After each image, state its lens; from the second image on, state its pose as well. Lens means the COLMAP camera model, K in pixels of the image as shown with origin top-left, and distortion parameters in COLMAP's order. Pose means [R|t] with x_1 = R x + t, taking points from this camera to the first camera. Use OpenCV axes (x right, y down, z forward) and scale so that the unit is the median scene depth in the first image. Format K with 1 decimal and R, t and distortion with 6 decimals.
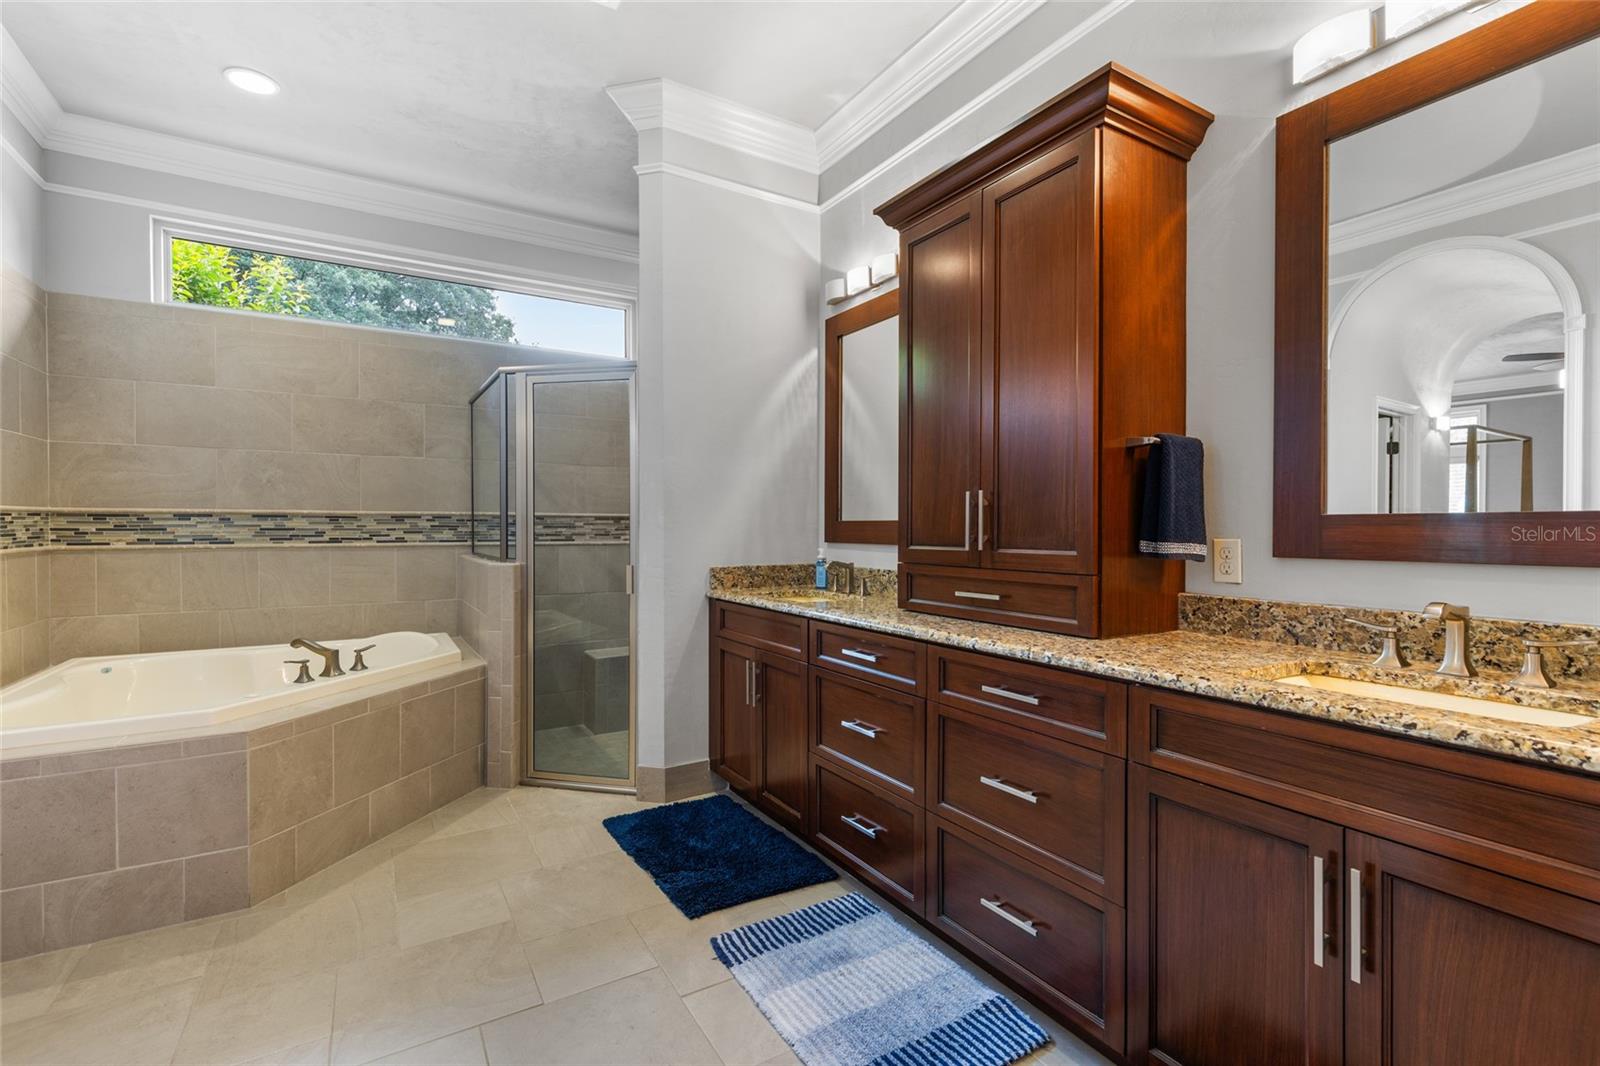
lens RADIAL K [[719.8, 0, 800.0], [0, 719.8, 533.0], [0, 0, 1]] dist [0.004810, 0.000321]
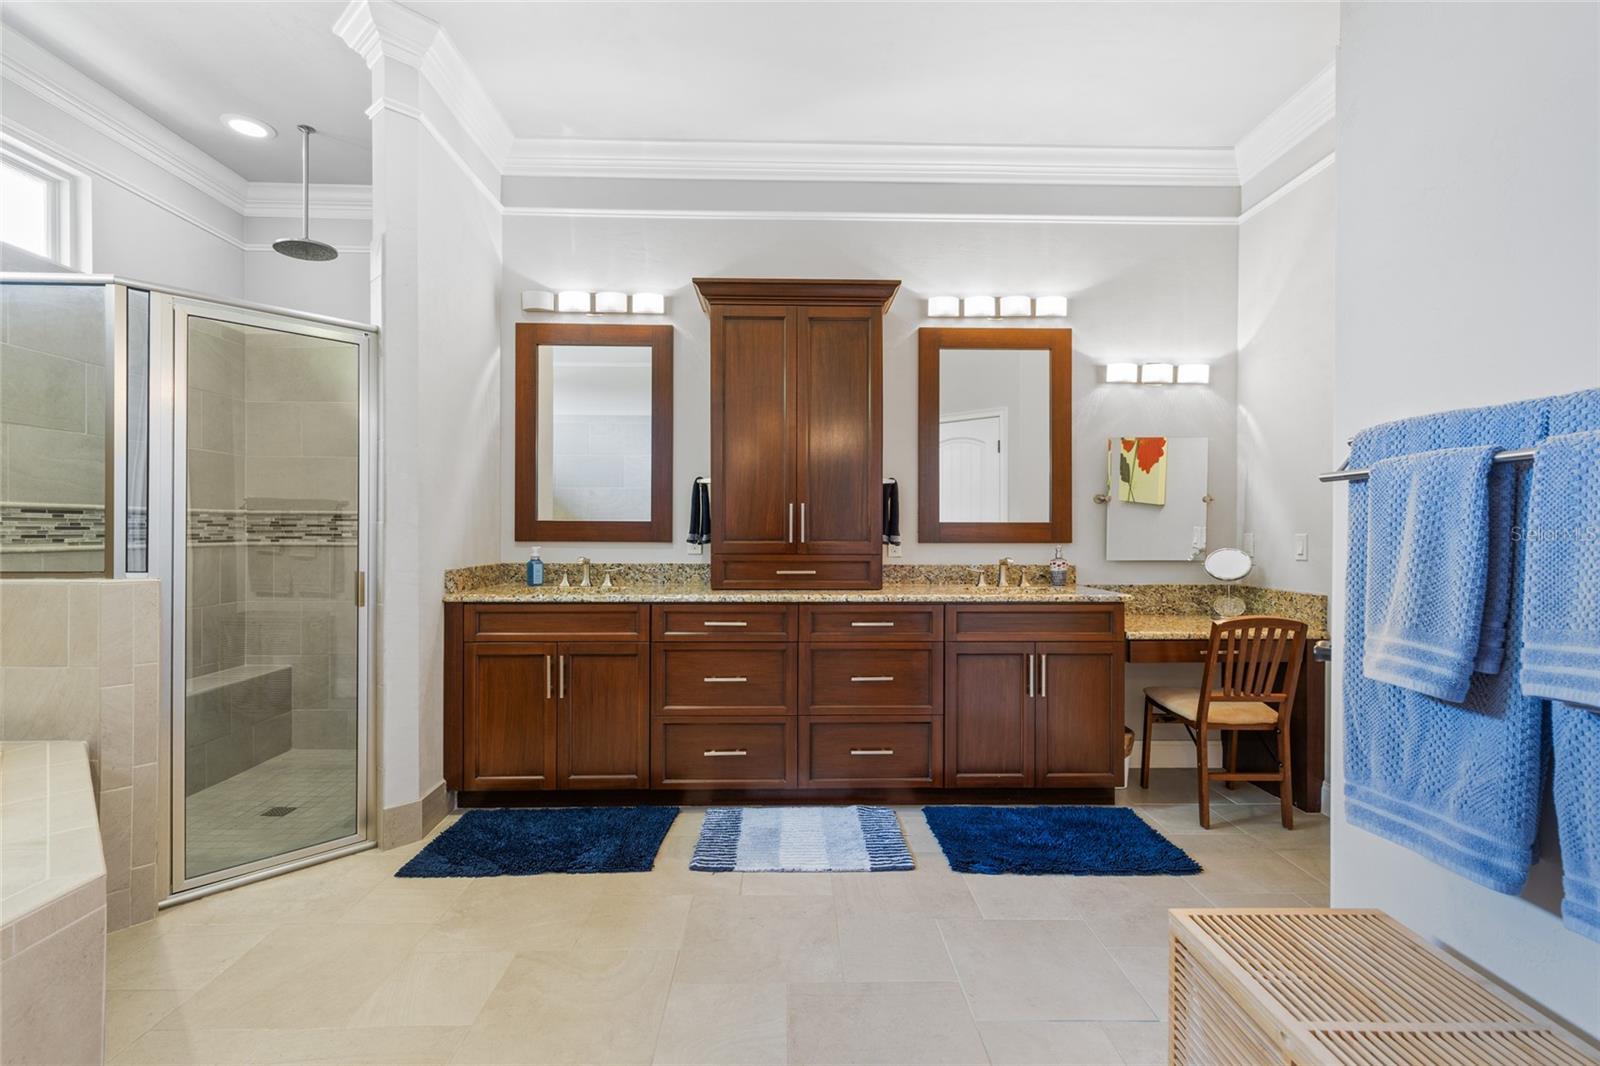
lens RADIAL K [[719.8, 0, 800.0], [0, 719.8, 533.0], [0, 0, 1]] dist [0.004810, 0.000321]
pose [[0.497031, -0.004783, 0.867720, -1.063216], [0.002890, 0.999988, 0.003857, -0.002296], [-0.867728, 0.000591, 0.497039, 0.237279]]
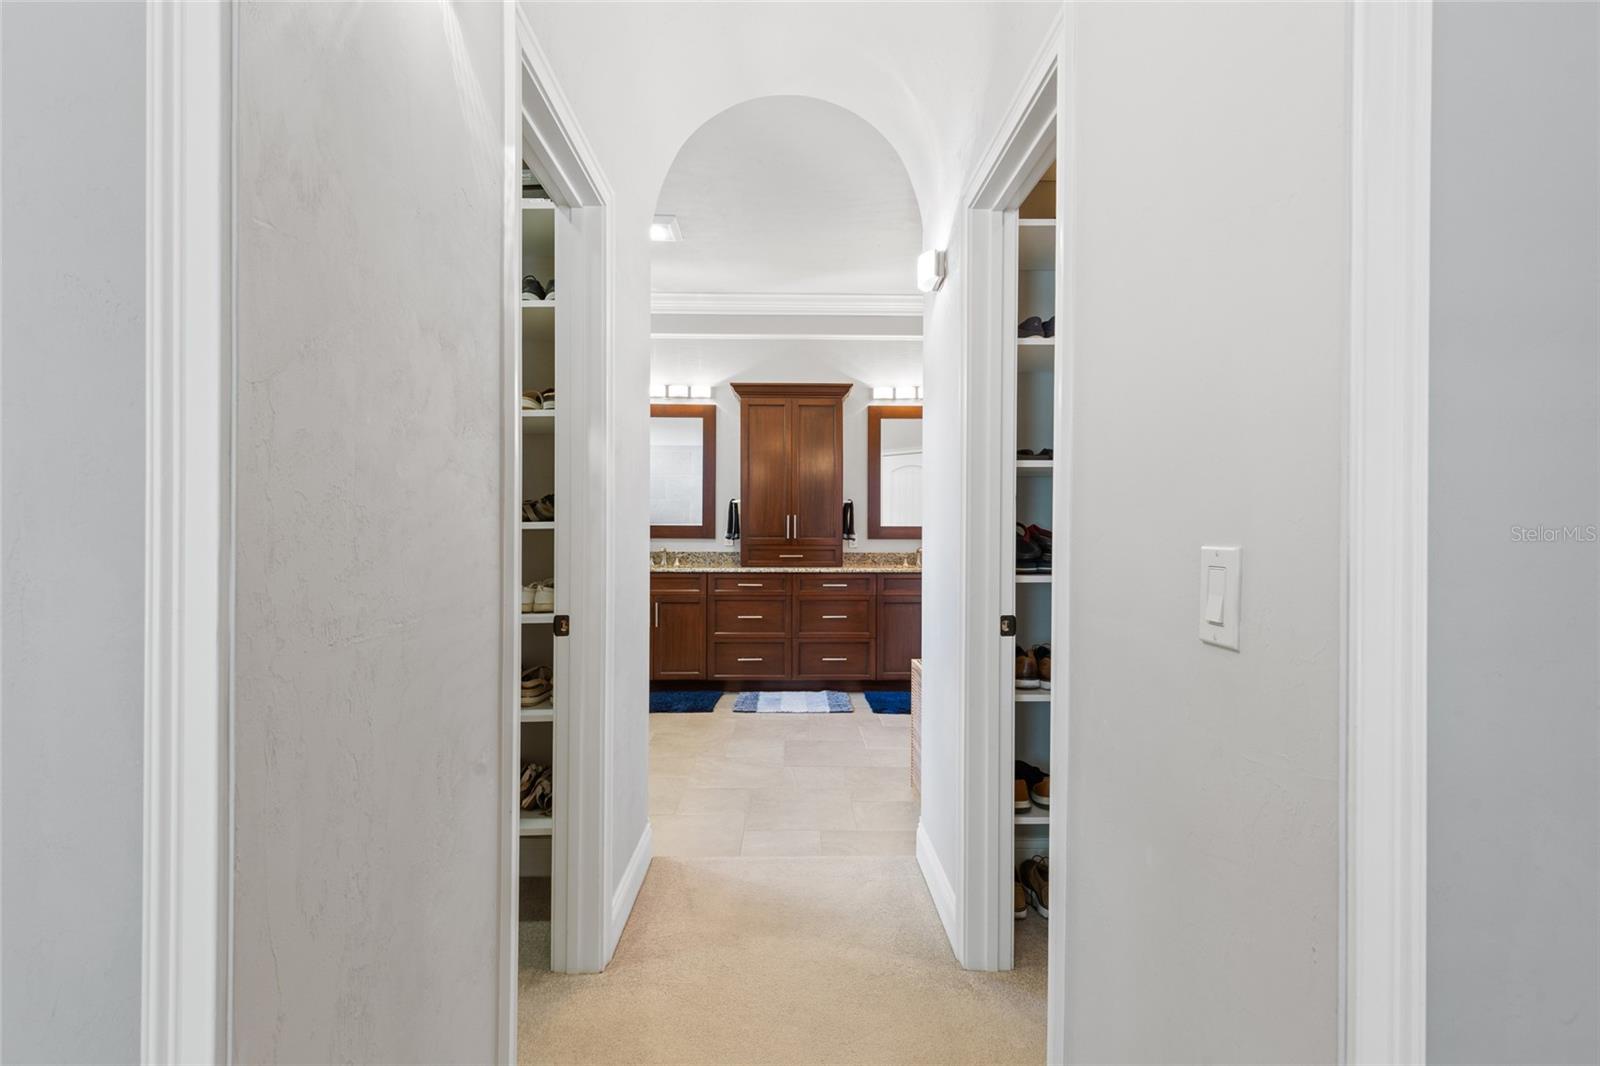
lens RADIAL K [[719.8, 0, 800.0], [0, 719.8, 533.0], [0, 0, 1]] dist [0.004810, 0.000321]
pose [[0.503958, -0.003195, 0.863722, -1.947984], [0.002585, 0.999994, 0.002191, -0.001434], [-0.863724, 0.001129, 0.503964, -0.319776]]
